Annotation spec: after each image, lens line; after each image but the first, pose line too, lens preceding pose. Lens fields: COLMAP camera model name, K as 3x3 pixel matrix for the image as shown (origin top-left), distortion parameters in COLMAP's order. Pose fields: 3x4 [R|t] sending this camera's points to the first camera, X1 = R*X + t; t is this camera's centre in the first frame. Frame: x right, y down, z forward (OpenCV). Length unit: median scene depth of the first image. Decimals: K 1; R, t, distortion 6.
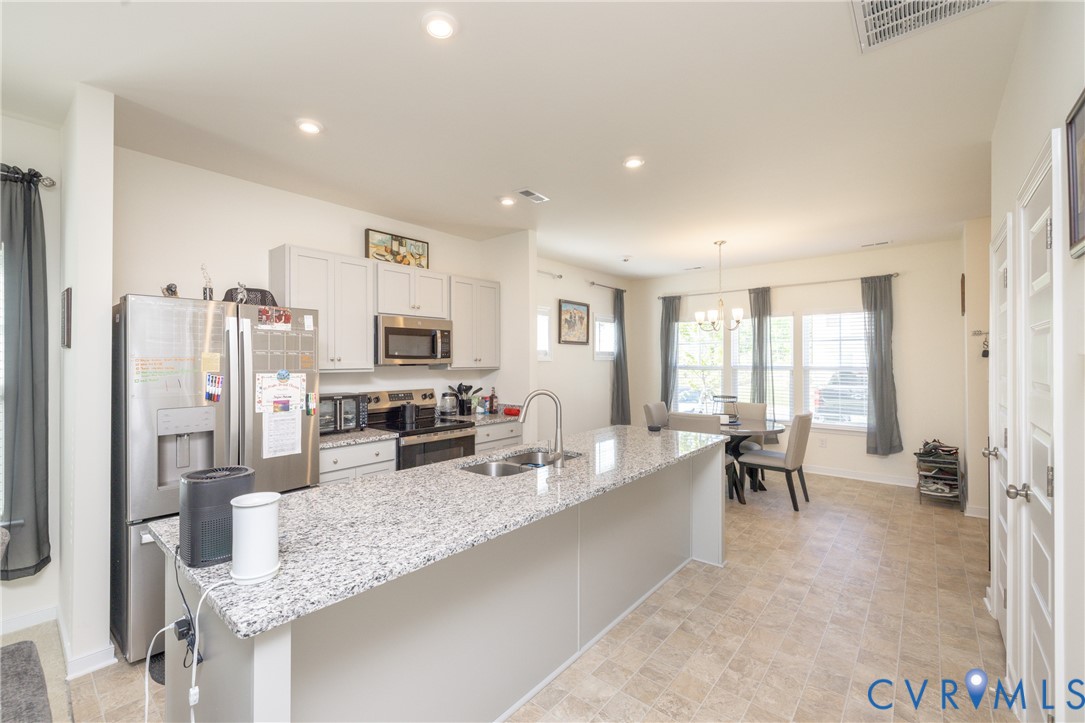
lens RADIAL K [[456.7, 0, 510.6], [0, 456.7, 360.7], [0, 0, 1]] dist [0.003705, 0.000245]
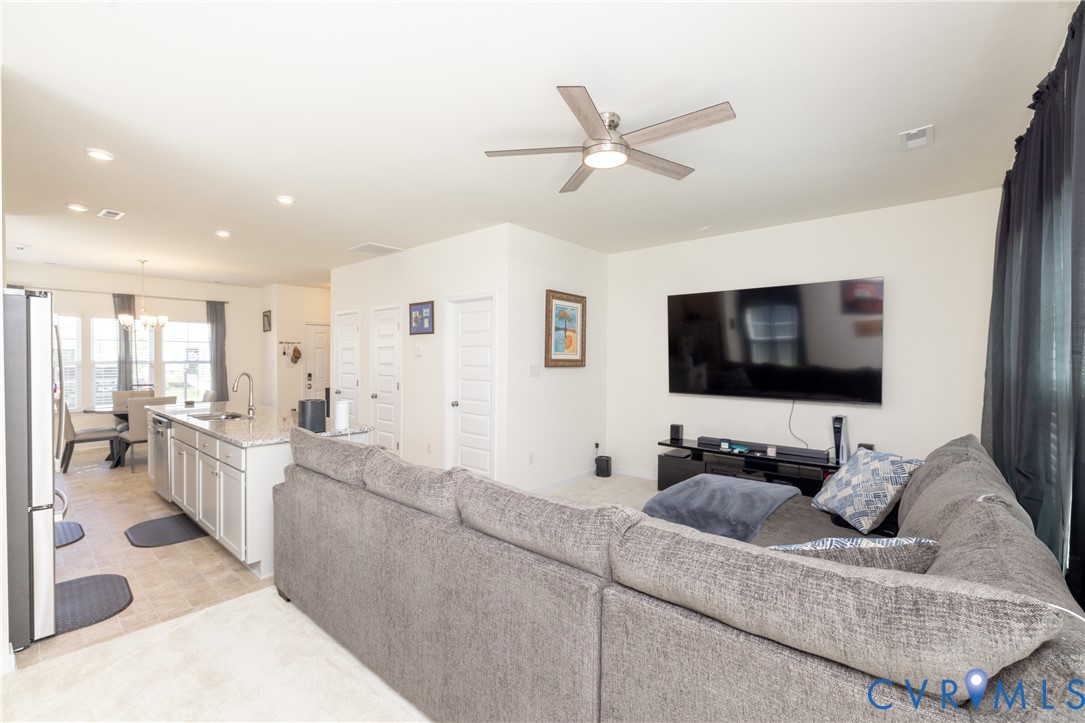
lens RADIAL K [[456.7, 0, 539.8], [0, 456.7, 362.1], [0, 0, 1]] dist [0.003705, 0.000245]
pose [[-0.037709, -0.007266, 0.999262, -1.030198], [-0.004273, 0.999966, 0.007110, 0.003345], [-0.999280, -0.004002, -0.037739, -0.026691]]
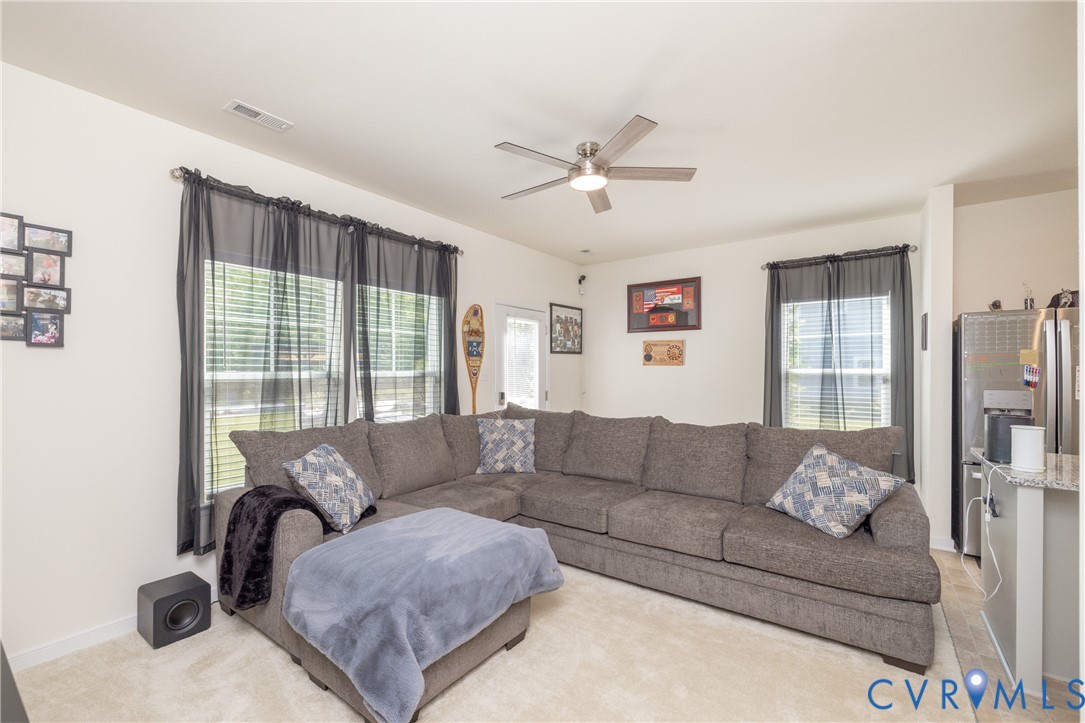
lens RADIAL K [[456.7, 0, 547.3], [0, 456.7, 370.0], [0, 0, 1]] dist [0.003705, 0.000245]
pose [[0.121979, 0.004117, -0.992524, 0.280393], [0.003818, 0.999982, 0.004617, 0.017238], [0.992525, -0.004352, 0.121961, -0.306451]]
